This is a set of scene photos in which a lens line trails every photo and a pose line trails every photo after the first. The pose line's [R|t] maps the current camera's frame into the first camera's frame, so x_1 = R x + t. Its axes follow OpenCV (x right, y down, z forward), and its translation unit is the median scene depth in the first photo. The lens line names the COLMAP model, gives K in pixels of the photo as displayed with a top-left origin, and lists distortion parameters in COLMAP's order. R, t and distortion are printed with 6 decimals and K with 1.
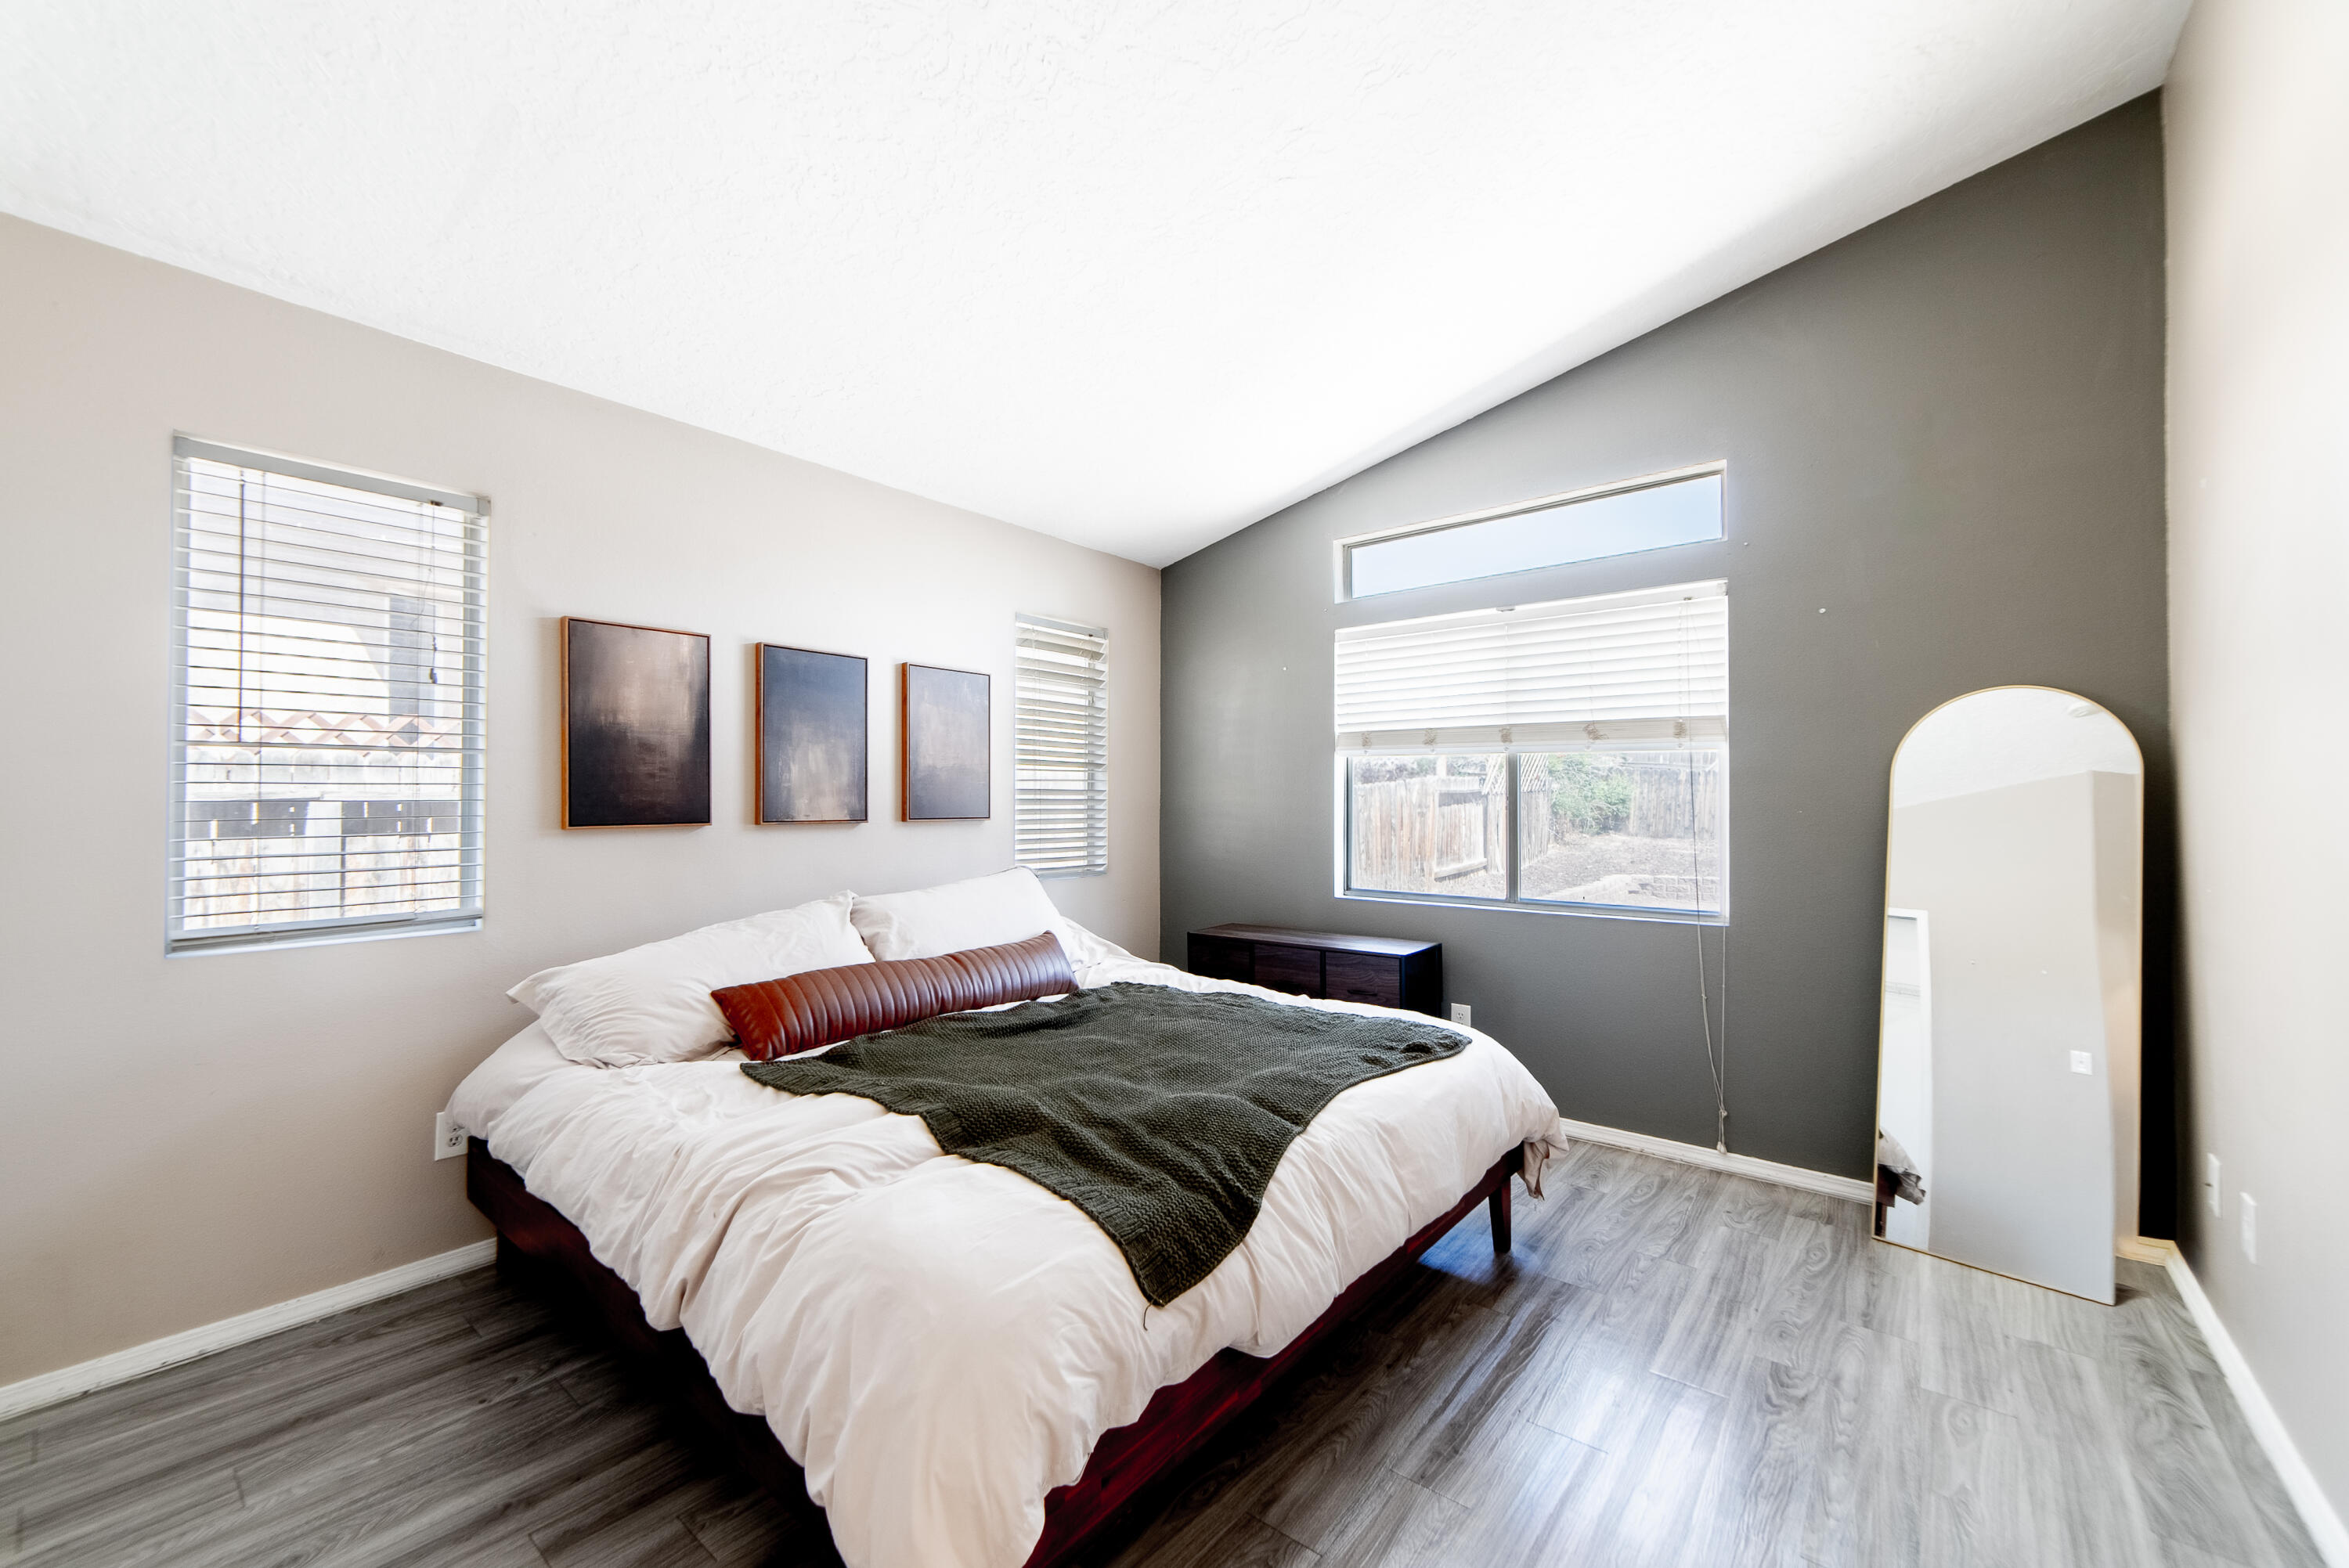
lens RADIAL K [[920.6, 0, 1161.4], [0, 920.6, 797.4], [0, 0, 1]] dist [0.009489, -0.002092]
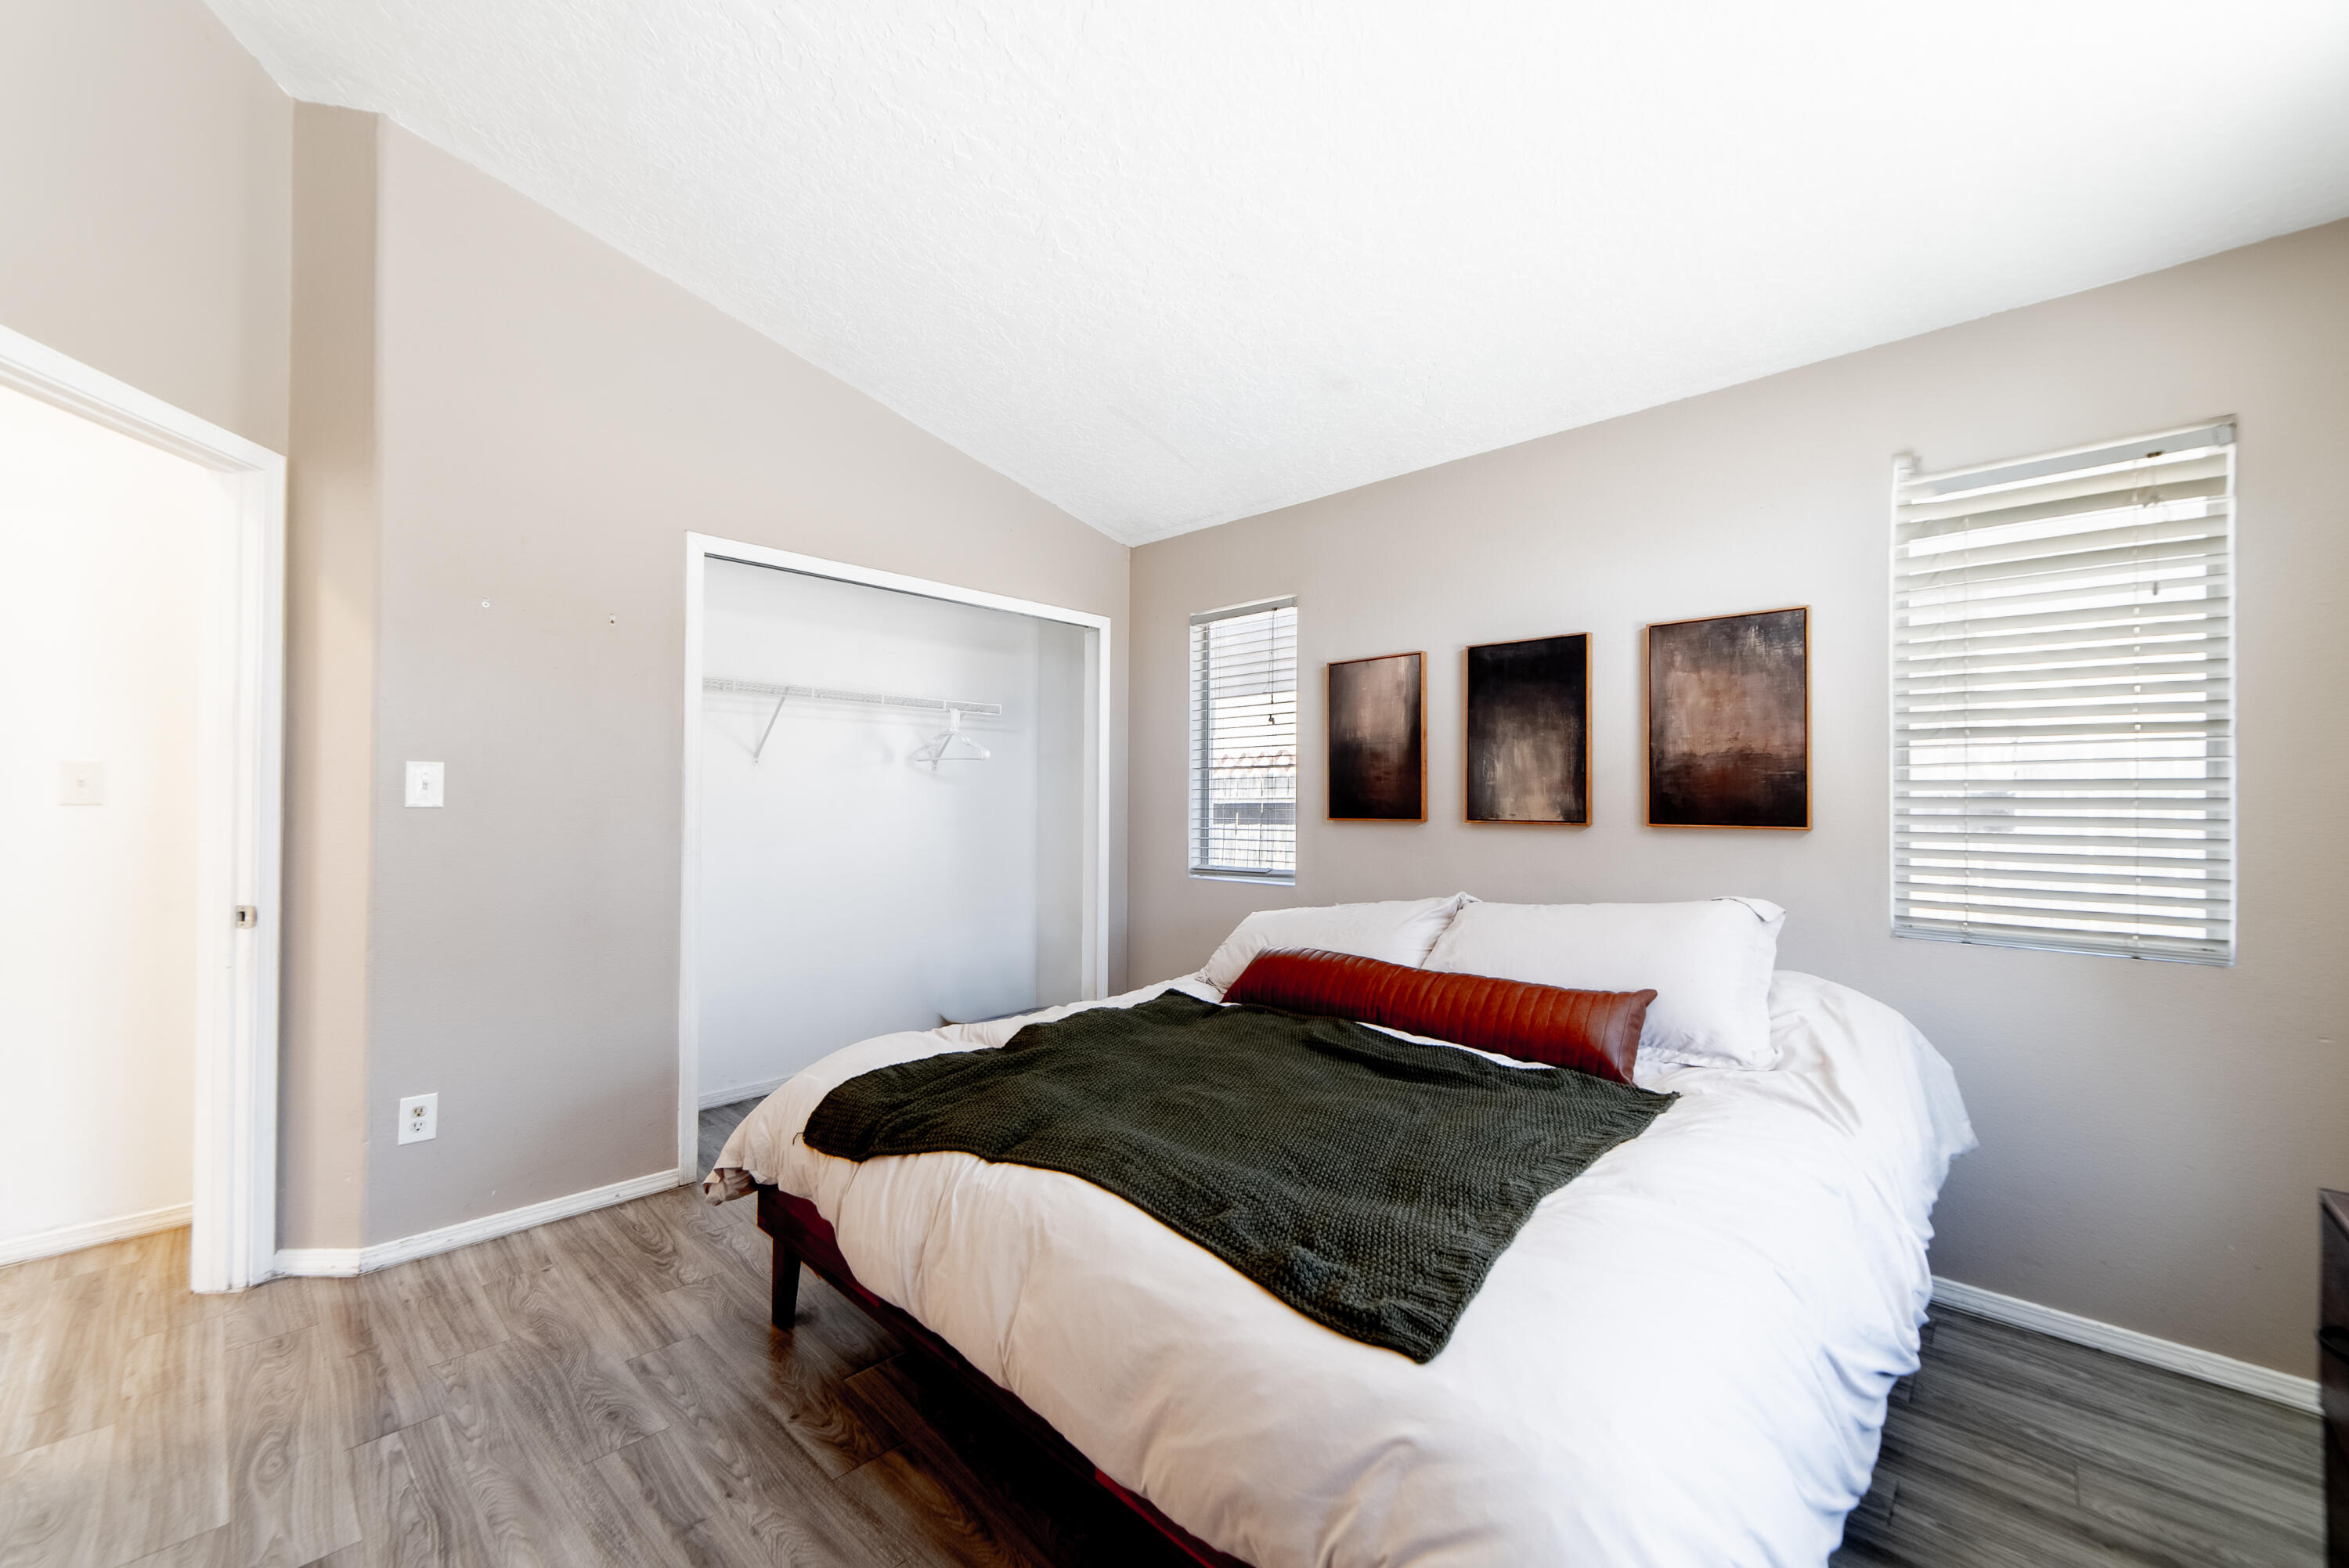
lens RADIAL K [[952.5, 0, 1193.4], [0, 952.5, 797.0], [0, 0, 1]] dist [0.001703, 0.000008]
pose [[-0.079571, -0.004569, -0.996819, 0.656706], [-0.001159, 0.999989, -0.004491, 0.006152], [0.996829, 0.000798, -0.079576, 0.782738]]
